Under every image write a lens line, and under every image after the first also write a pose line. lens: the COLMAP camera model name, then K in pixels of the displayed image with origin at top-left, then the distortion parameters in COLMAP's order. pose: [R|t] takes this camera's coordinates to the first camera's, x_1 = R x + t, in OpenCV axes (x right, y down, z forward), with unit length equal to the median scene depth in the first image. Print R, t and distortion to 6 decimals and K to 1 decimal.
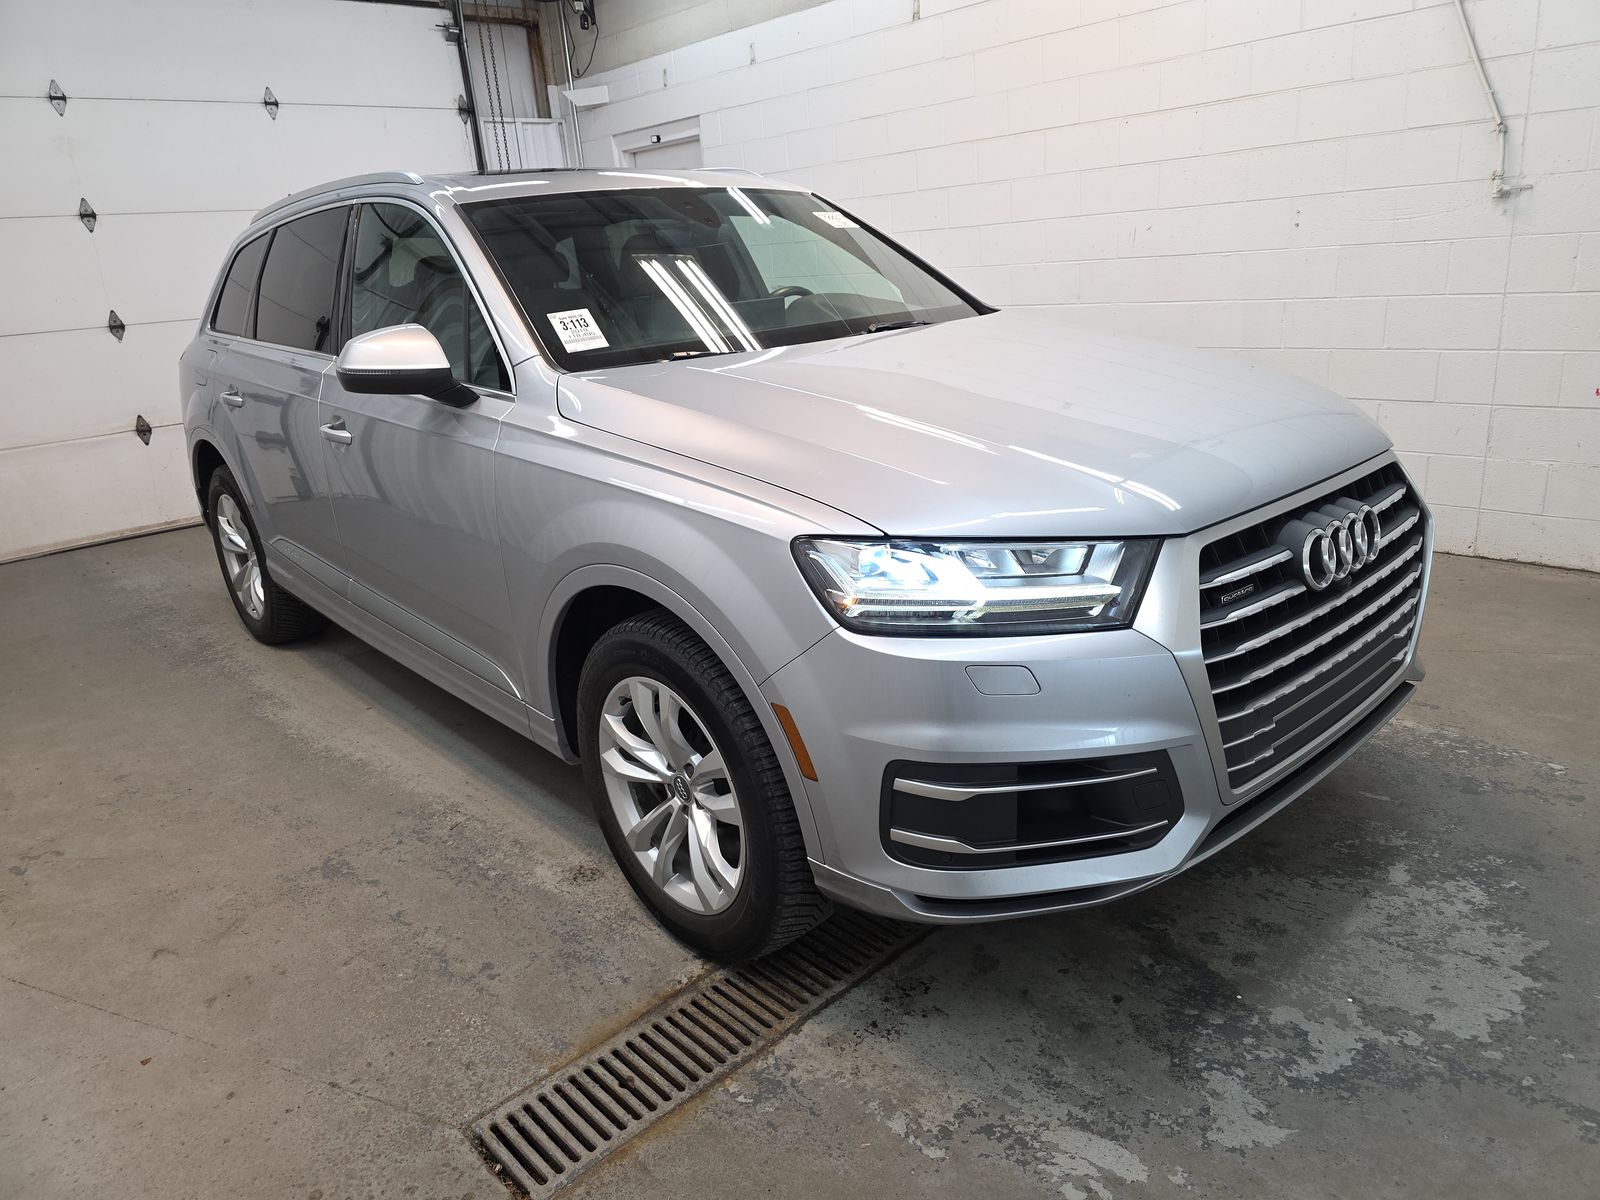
lens RADIAL K [[1034.0, 0, 800.3], [0, 1034.0, 597.8], [0, 0, 1]] dist [0.053268, -0.048770]
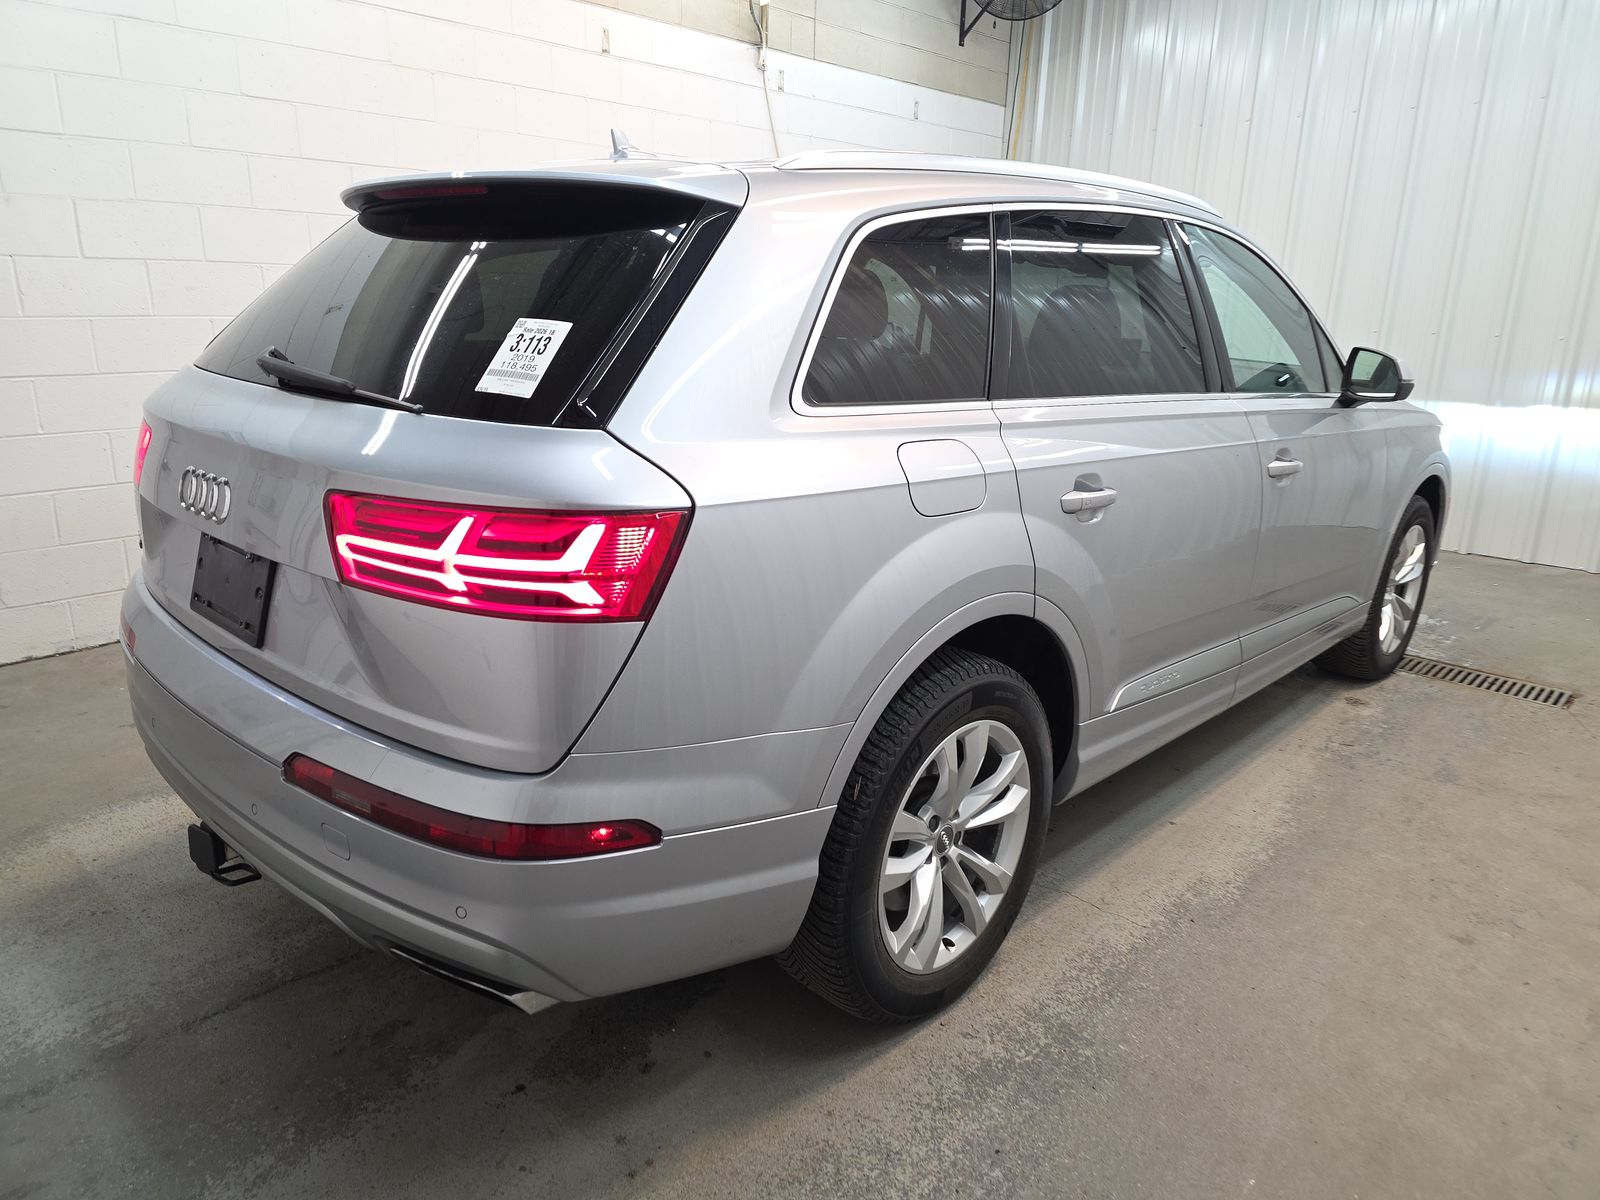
lens RADIAL K [[1083.4, 0, 800.0], [0, 1083.4, 600.0], [0, 0, 1]] dist [0.054533, -0.061687]
pose [[-0.071410, -0.200197, 0.977150, -1.976034], [0.306417, 0.927877, 0.212495, -0.531231], [-0.949215, 0.314589, -0.004916, 2.056883]]
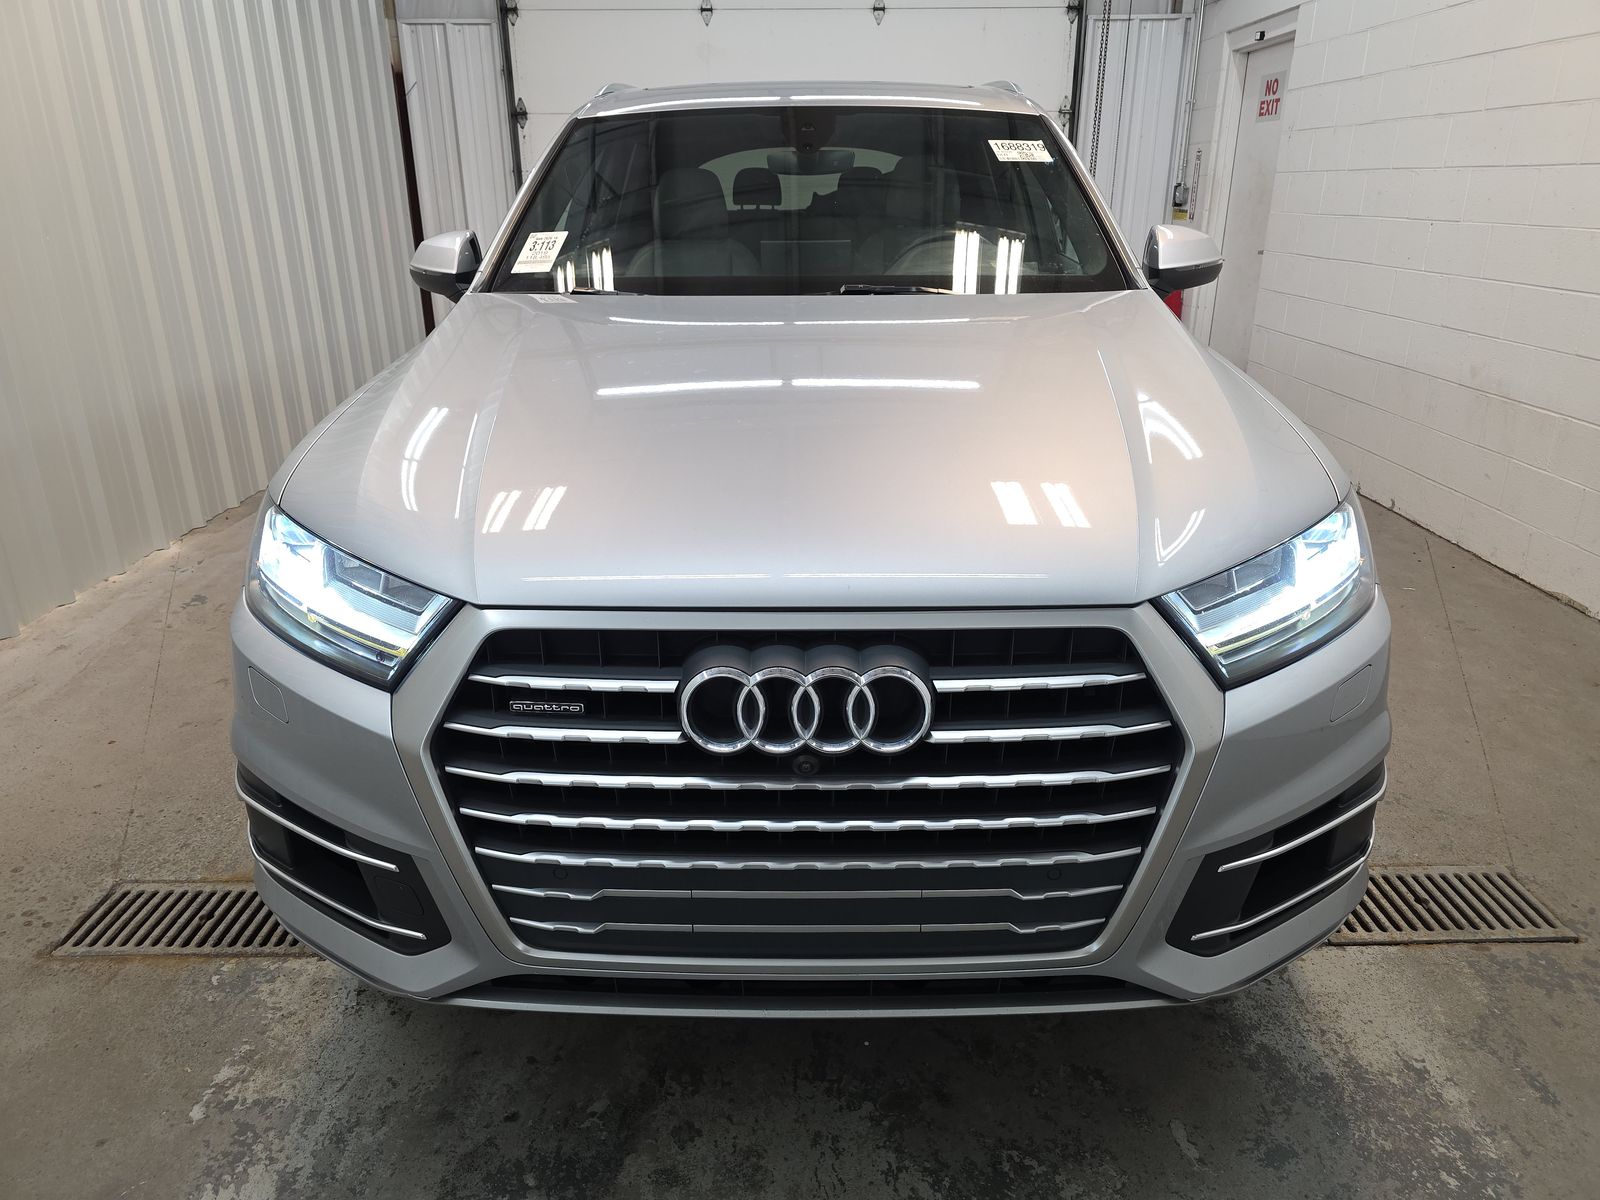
lens RADIAL K [[1034.0, 0, 800.3], [0, 1034.0, 597.8], [0, 0, 1]] dist [0.053268, -0.048770]
pose [[0.746008, 0.305965, -0.591487, 0.801192], [-0.257008, 0.951671, 0.168133, -0.205811], [0.614344, 0.026588, 0.788590, 0.437187]]
